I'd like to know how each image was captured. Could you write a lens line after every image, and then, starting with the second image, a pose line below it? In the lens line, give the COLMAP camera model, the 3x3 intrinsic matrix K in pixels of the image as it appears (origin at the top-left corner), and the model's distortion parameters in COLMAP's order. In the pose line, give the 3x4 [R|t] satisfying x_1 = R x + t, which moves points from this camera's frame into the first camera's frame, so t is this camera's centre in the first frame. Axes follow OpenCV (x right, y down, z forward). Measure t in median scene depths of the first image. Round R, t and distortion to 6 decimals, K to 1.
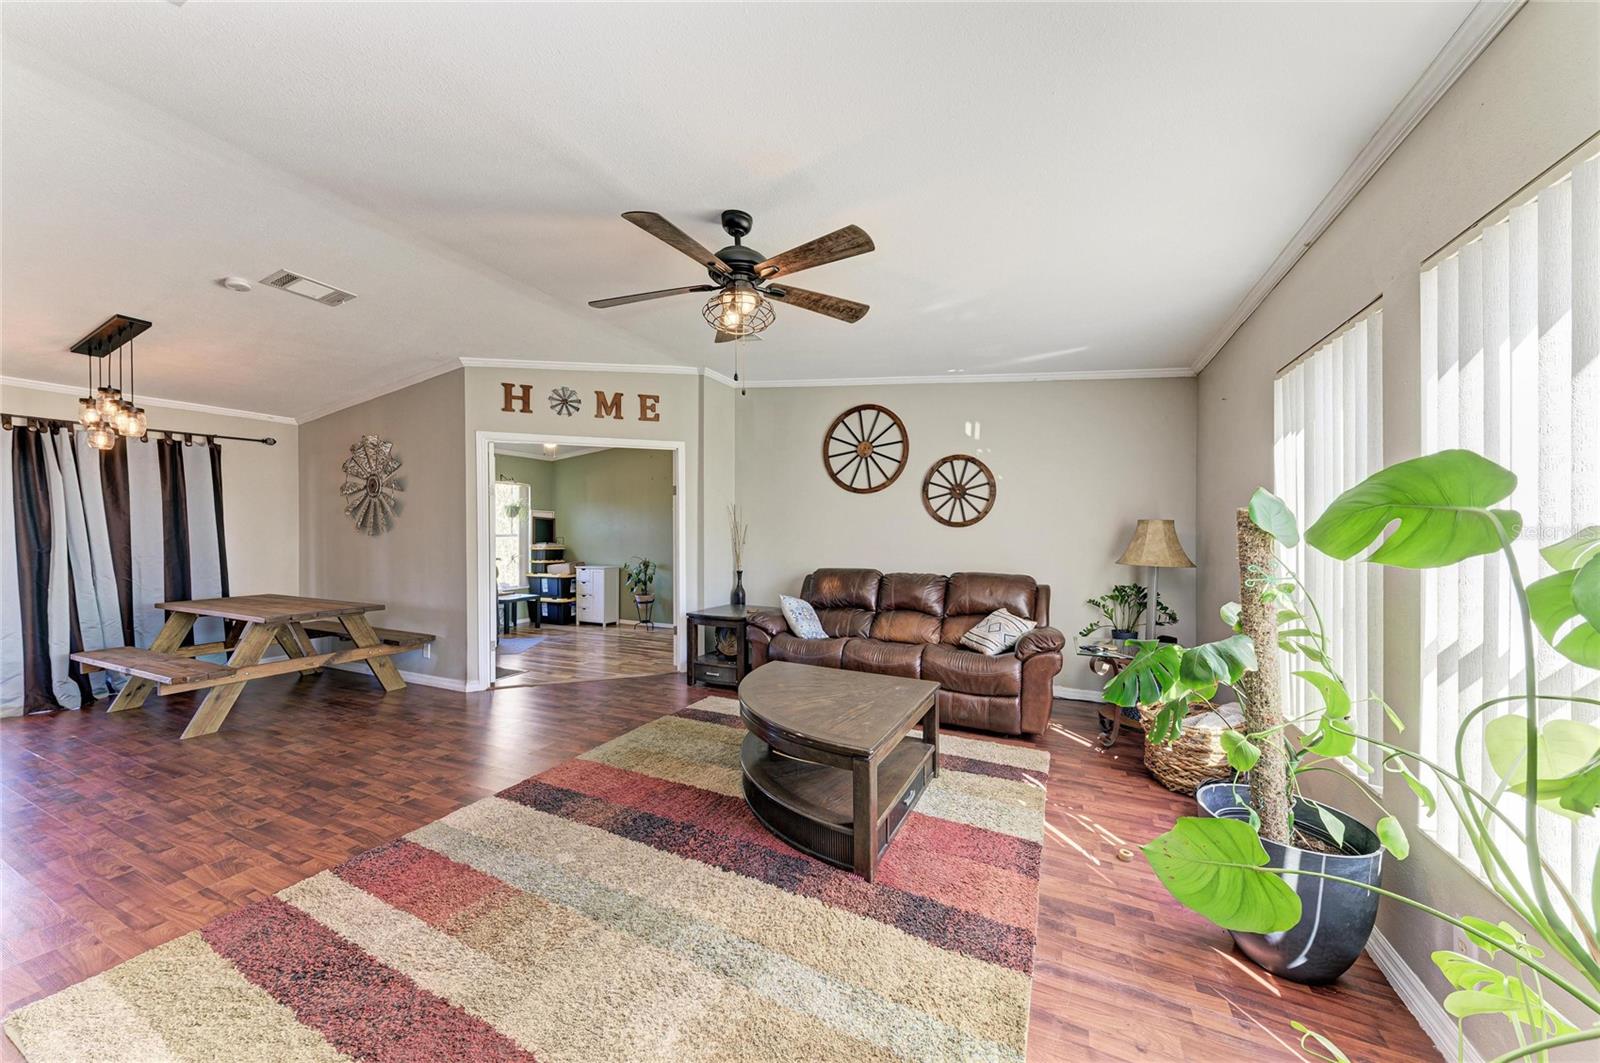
lens RADIAL K [[542.7, 0, 803.6], [0, 542.7, 542.0], [0, 0, 1]] dist [0.007052, -0.000018]
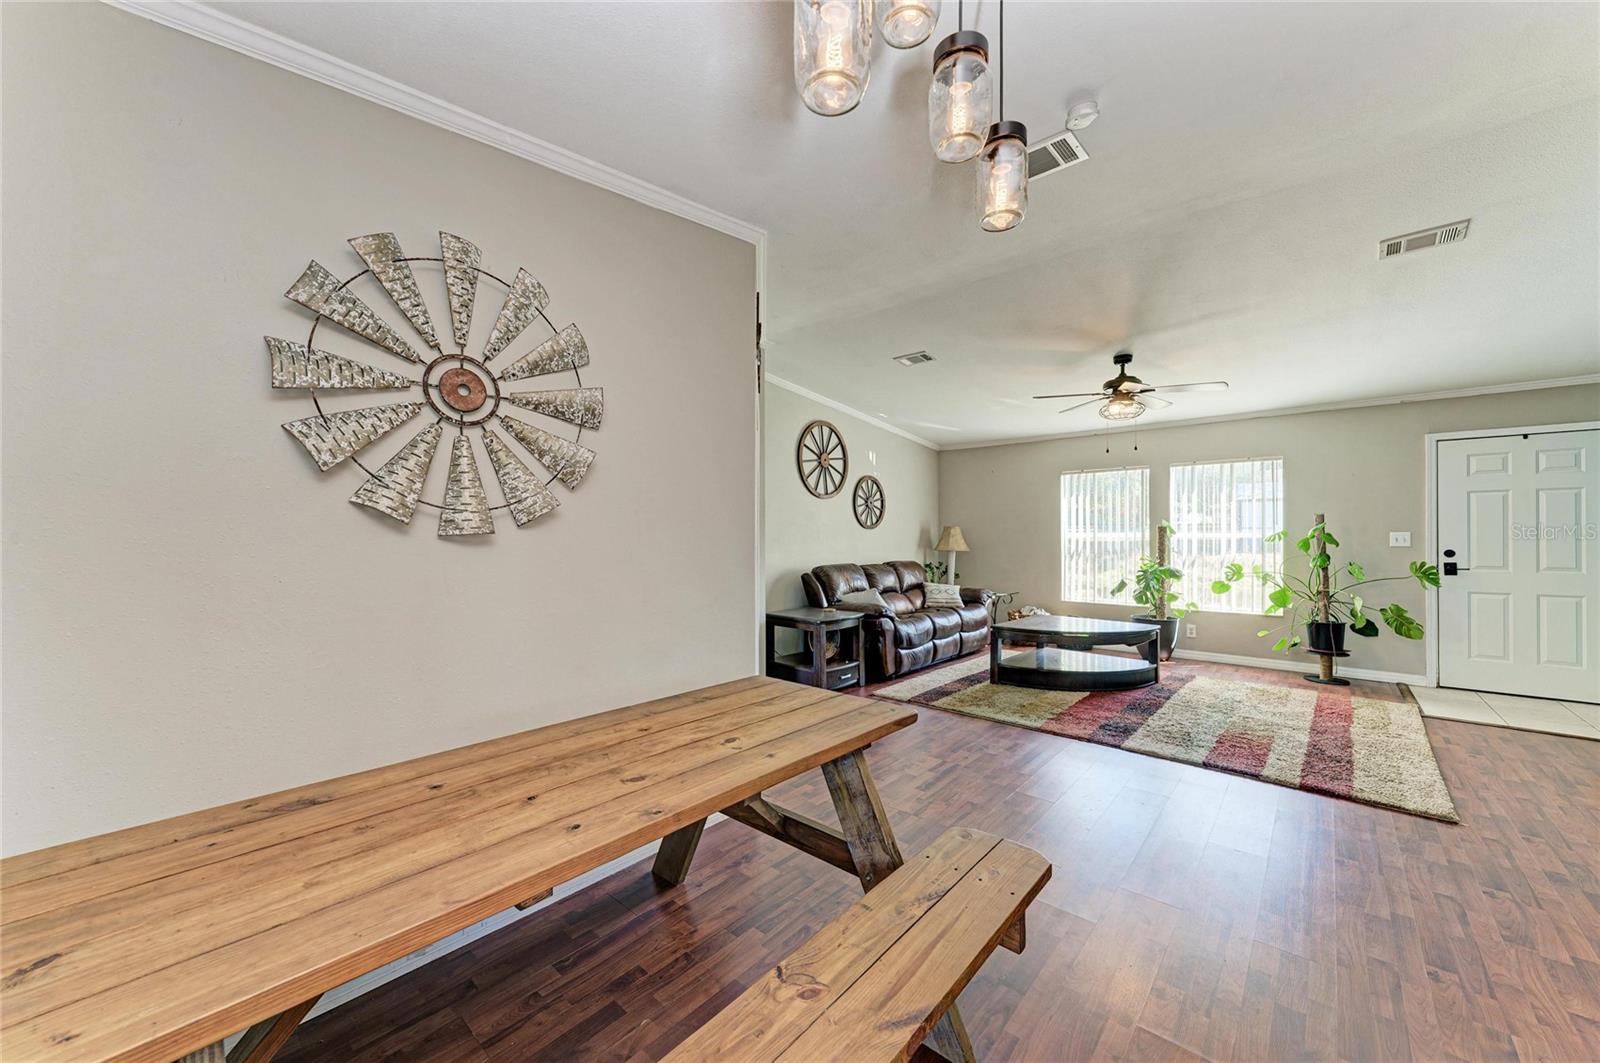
lens RADIAL K [[570.4, 0, 810.0], [0, 570.4, 534.9], [0, 0, 1]] dist [-0.000348, -0.000155]
pose [[0.292515, -0.001555, 0.956260, -0.704238], [0.015610, 0.999873, -0.003149, -0.005835], [-0.956133, 0.015848, 0.292502, 0.452698]]
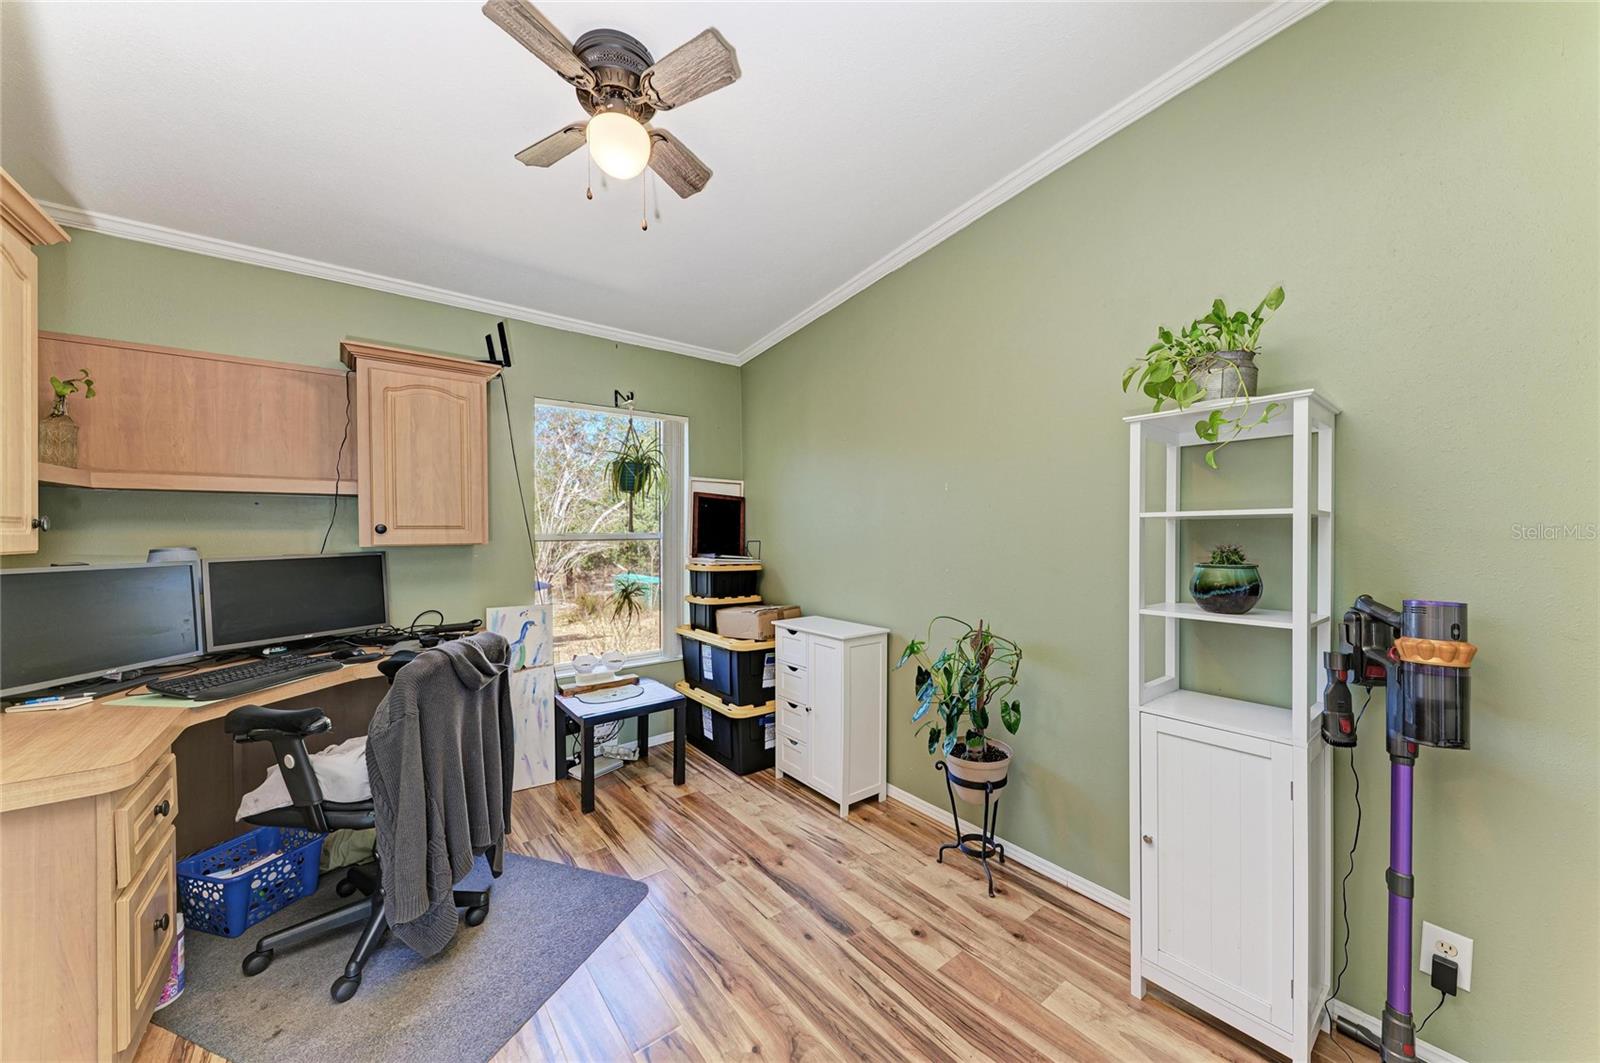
lens RADIAL K [[570.4, 0, 809.1], [0, 570.4, 536.8], [0, 0, 1]] dist [-0.000348, -0.000155]
pose [[0.895068, -0.002287, -0.445923, -0.226900], [-0.002203, 0.999952, -0.009551, -0.008495], [0.445924, 0.009531, 0.895020, 0.666934]]
